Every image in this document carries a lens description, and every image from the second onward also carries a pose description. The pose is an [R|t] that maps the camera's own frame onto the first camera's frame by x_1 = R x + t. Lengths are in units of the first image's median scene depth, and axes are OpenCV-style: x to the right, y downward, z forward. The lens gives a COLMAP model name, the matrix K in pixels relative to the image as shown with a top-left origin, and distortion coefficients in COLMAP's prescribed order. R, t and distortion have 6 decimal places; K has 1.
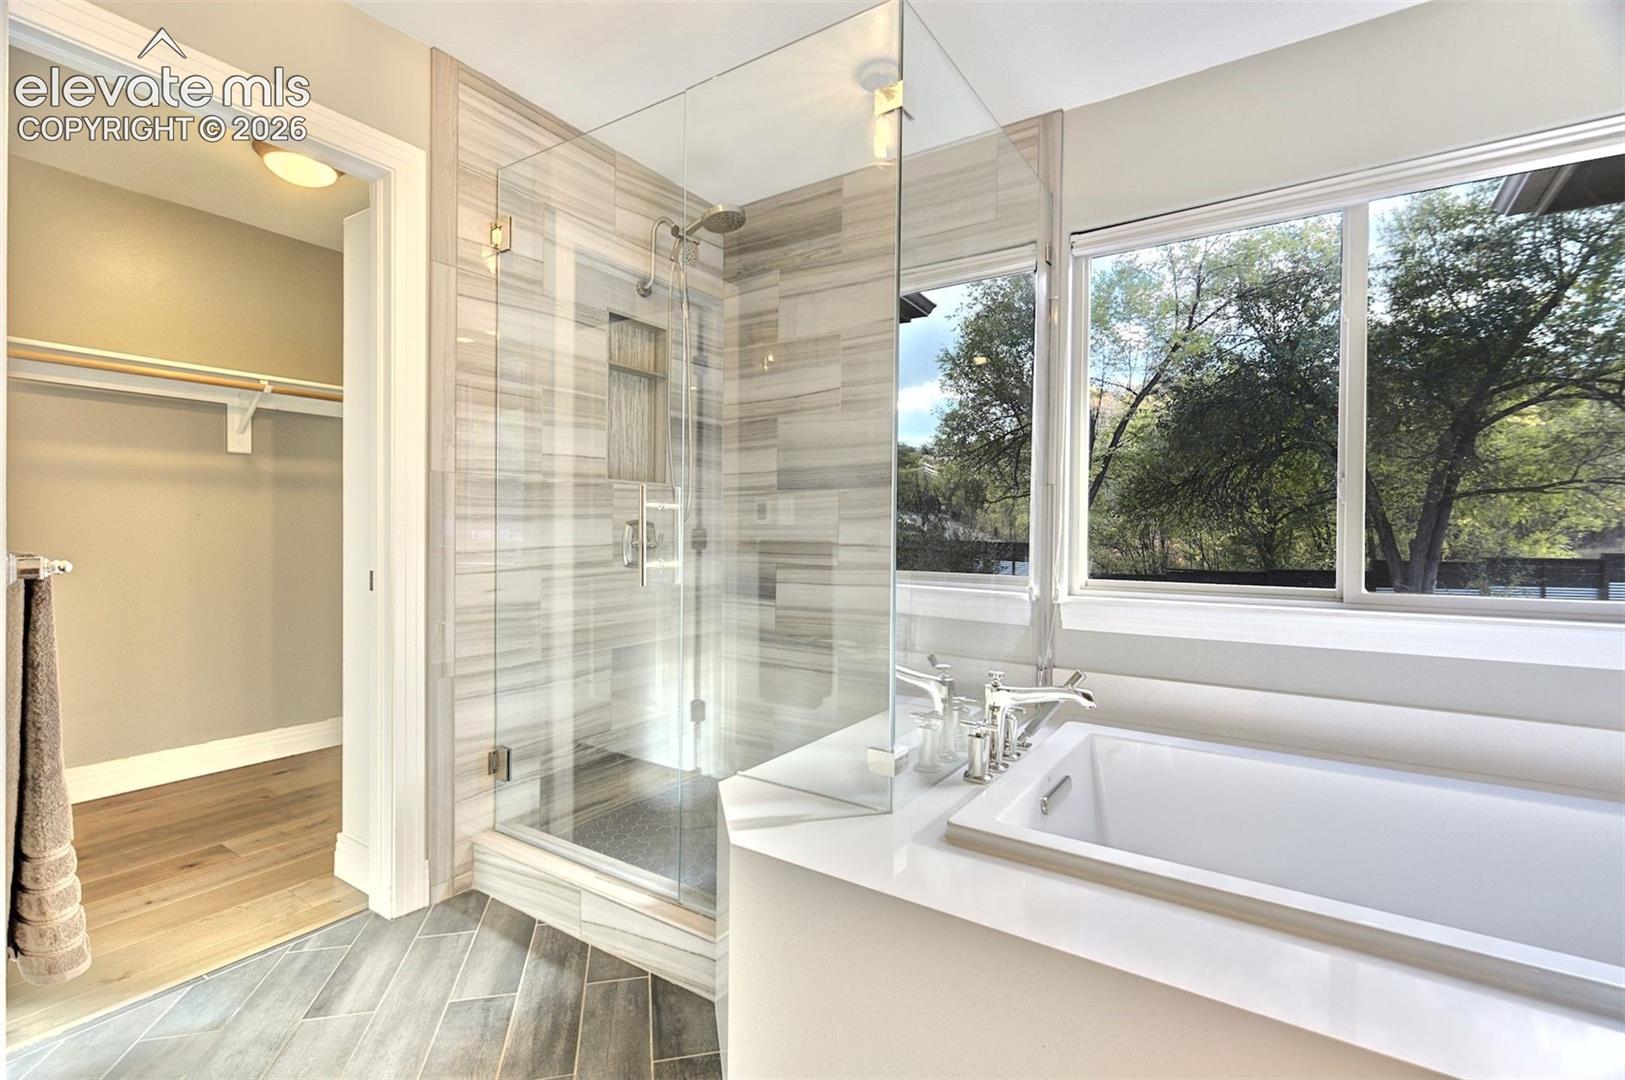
lens RADIAL K [[742.8, 0, 811.6], [0, 742.8, 532.6], [0, 0, 1]] dist [0.004033, -0.001239]
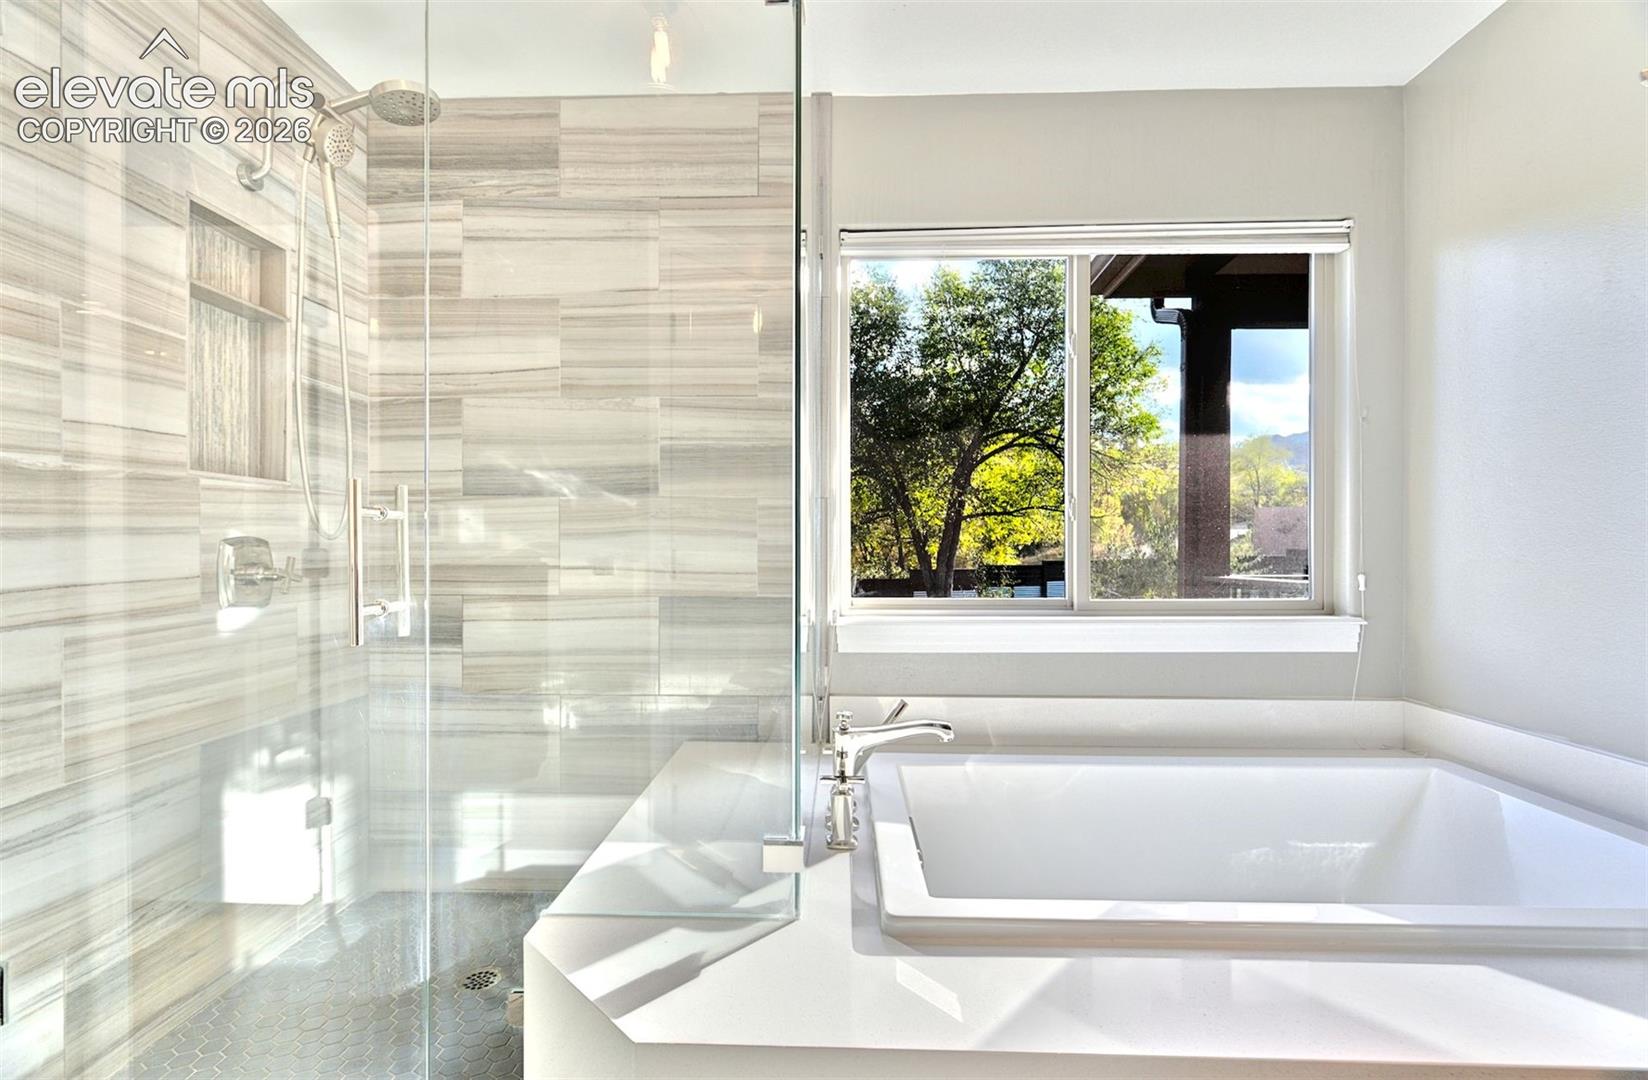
lens RADIAL K [[760.9, 0, 821.8], [0, 760.9, 547.9], [0, 0, 1]] dist [0.000435, 0.000371]
pose [[0.847343, -0.008662, 0.530976, -0.153829], [0.010333, 0.999947, -0.000177, -0.001943], [-0.530946, 0.005636, 0.847387, 0.174209]]
